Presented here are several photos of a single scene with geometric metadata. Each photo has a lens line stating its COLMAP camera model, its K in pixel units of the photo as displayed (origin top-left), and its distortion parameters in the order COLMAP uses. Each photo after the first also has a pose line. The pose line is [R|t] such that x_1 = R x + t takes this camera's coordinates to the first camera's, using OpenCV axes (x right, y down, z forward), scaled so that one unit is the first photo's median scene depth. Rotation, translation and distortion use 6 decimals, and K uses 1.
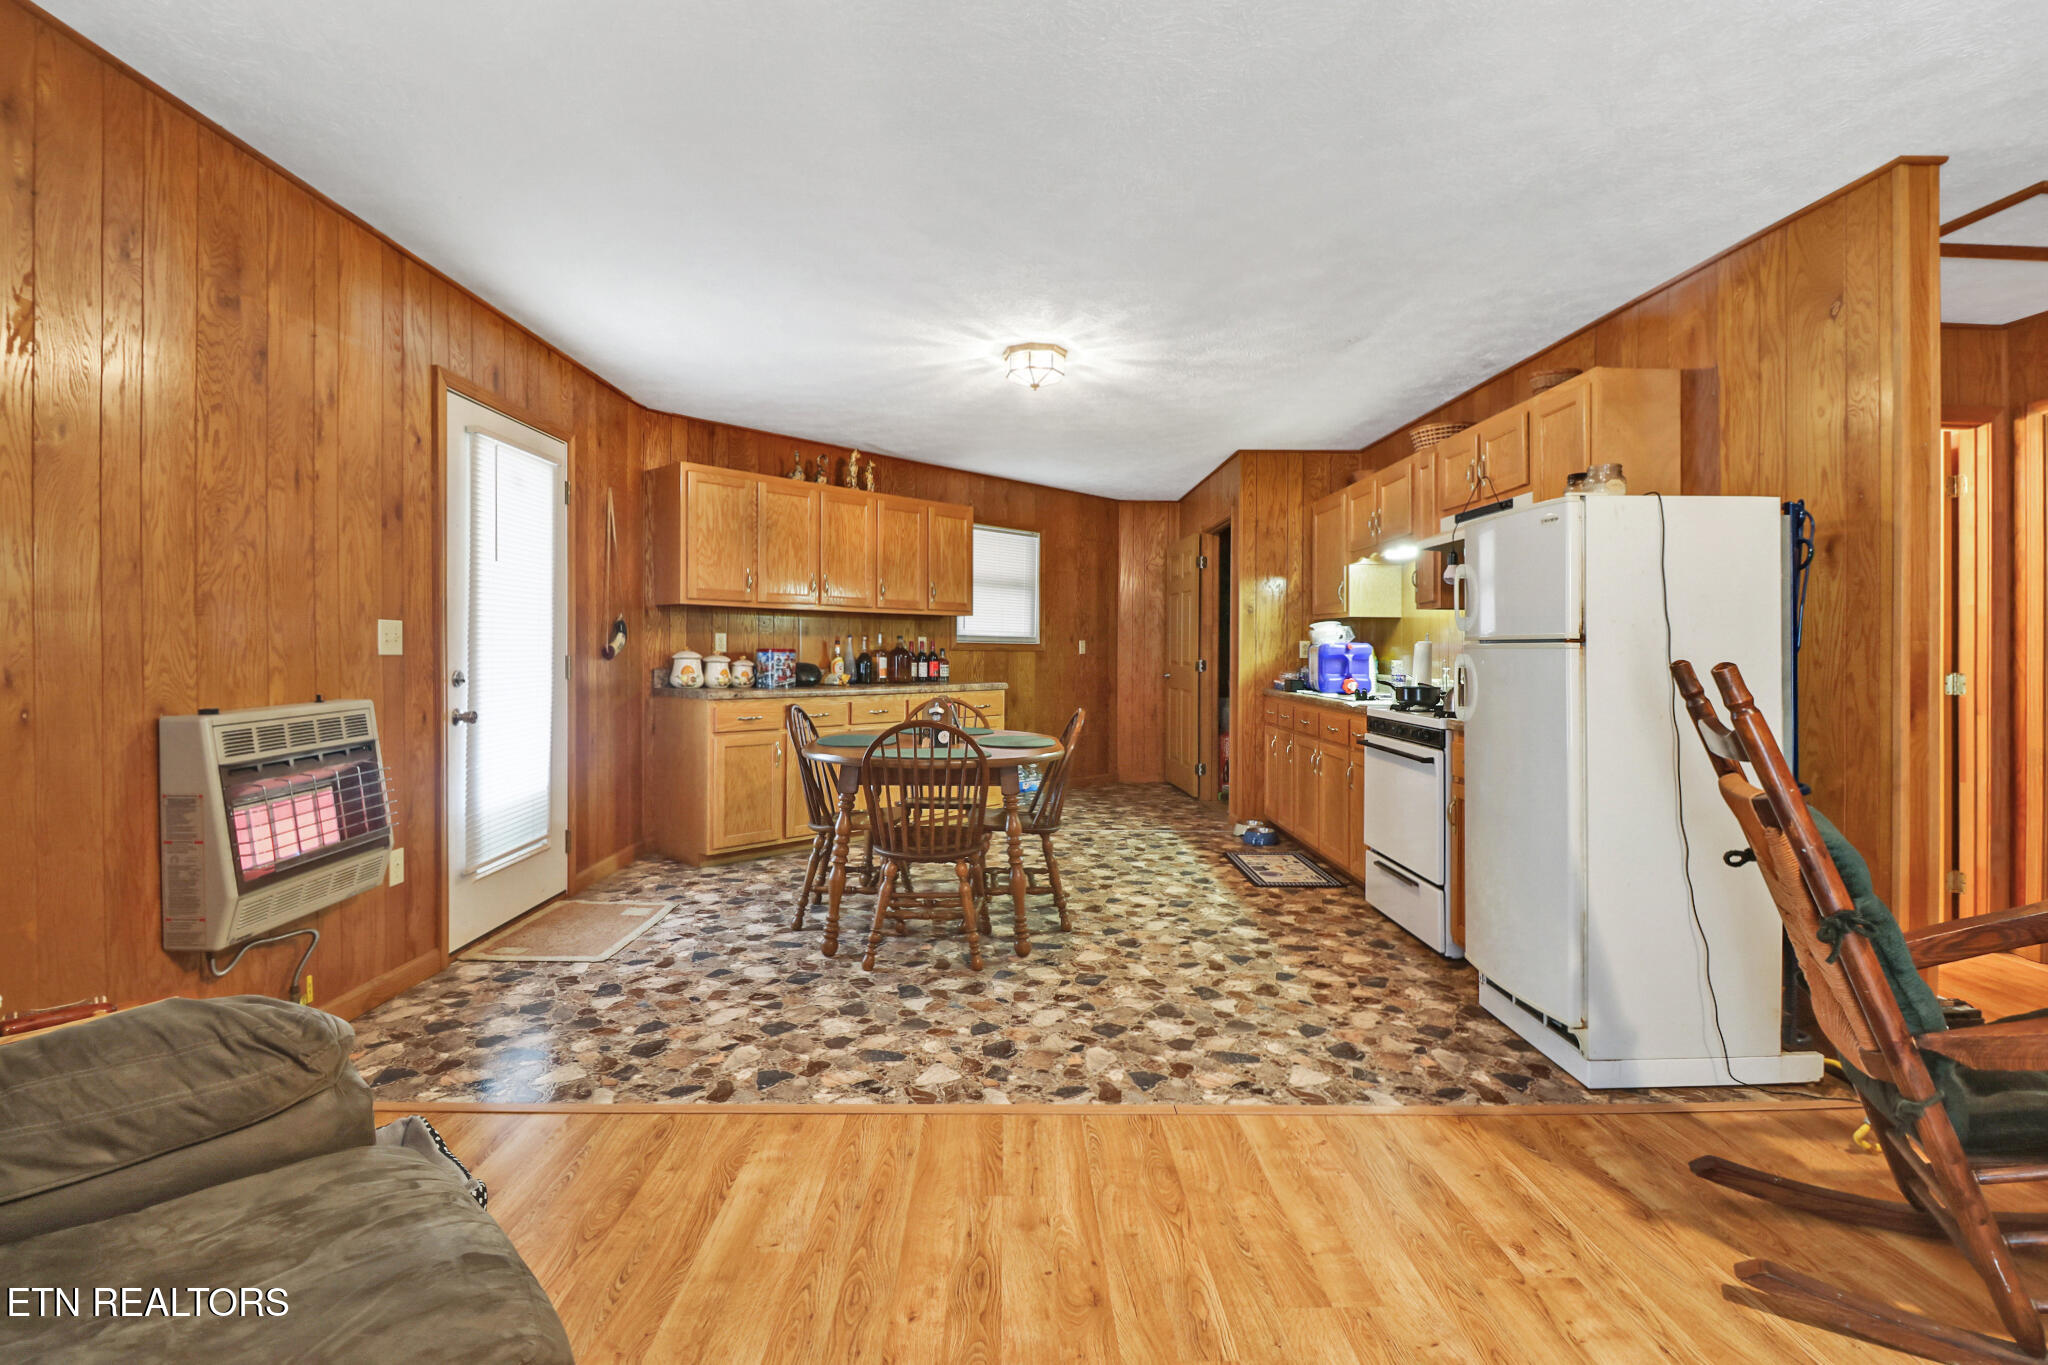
lens RADIAL K [[951.7, 0, 1030.0], [0, 951.7, 647.1], [0, 0, 1]] dist [-0.000774, -0.011529]
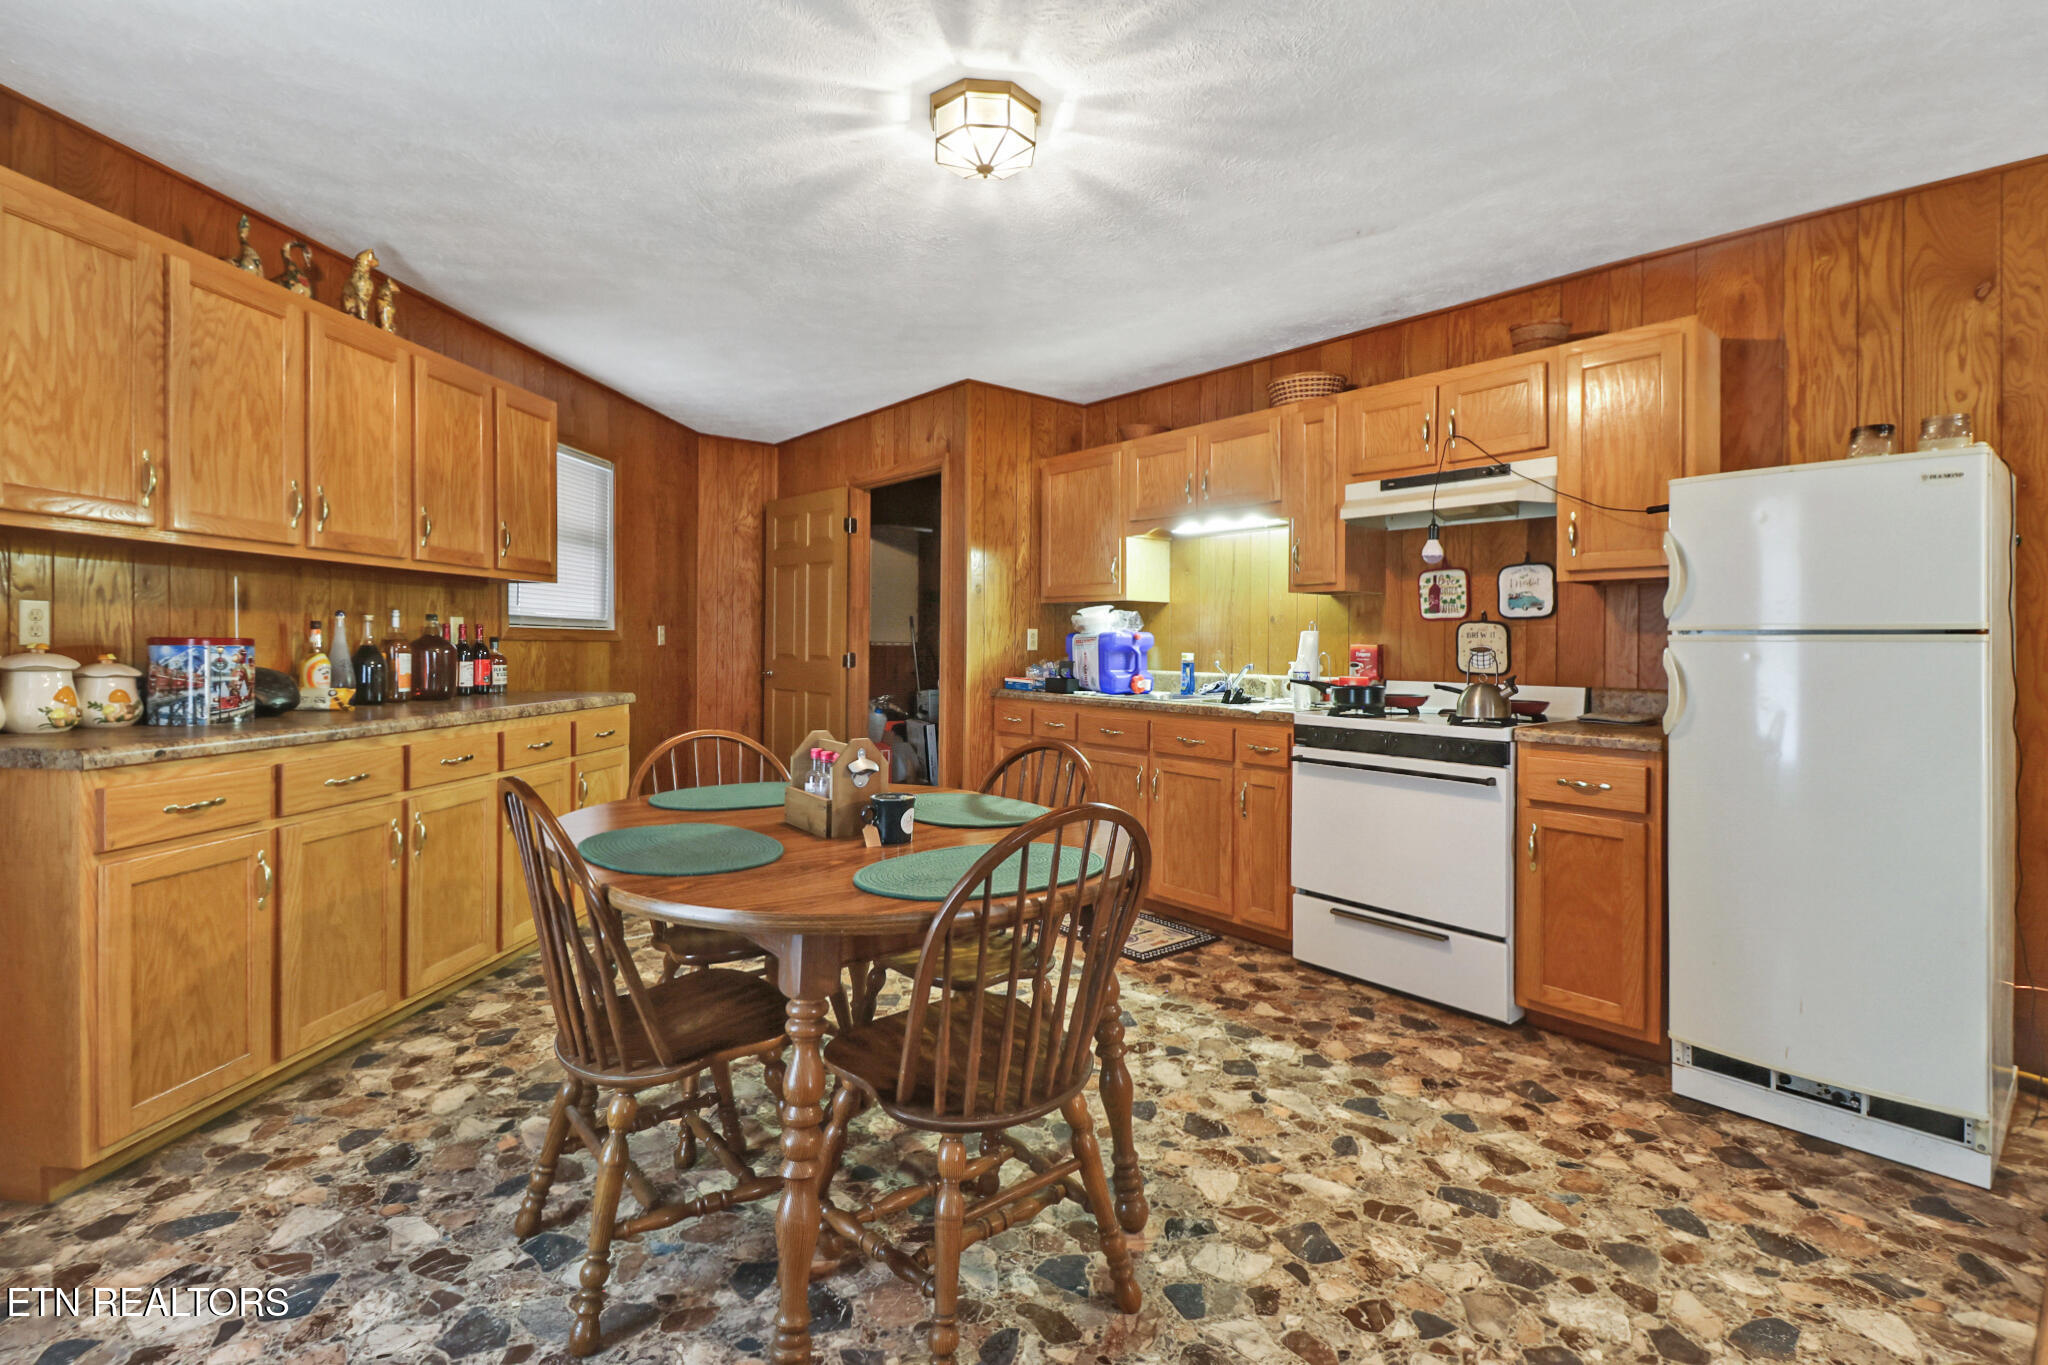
lens RADIAL K [[951.7, 0, 1030.0], [0, 951.7, 647.1], [0, 0, 1]] dist [-0.000774, -0.011529]
pose [[0.780998, -0.004586, 0.624517, -0.272889], [-0.003377, 0.999927, 0.011567, -0.000387], [-0.624524, -0.011143, 0.780926, 0.457917]]
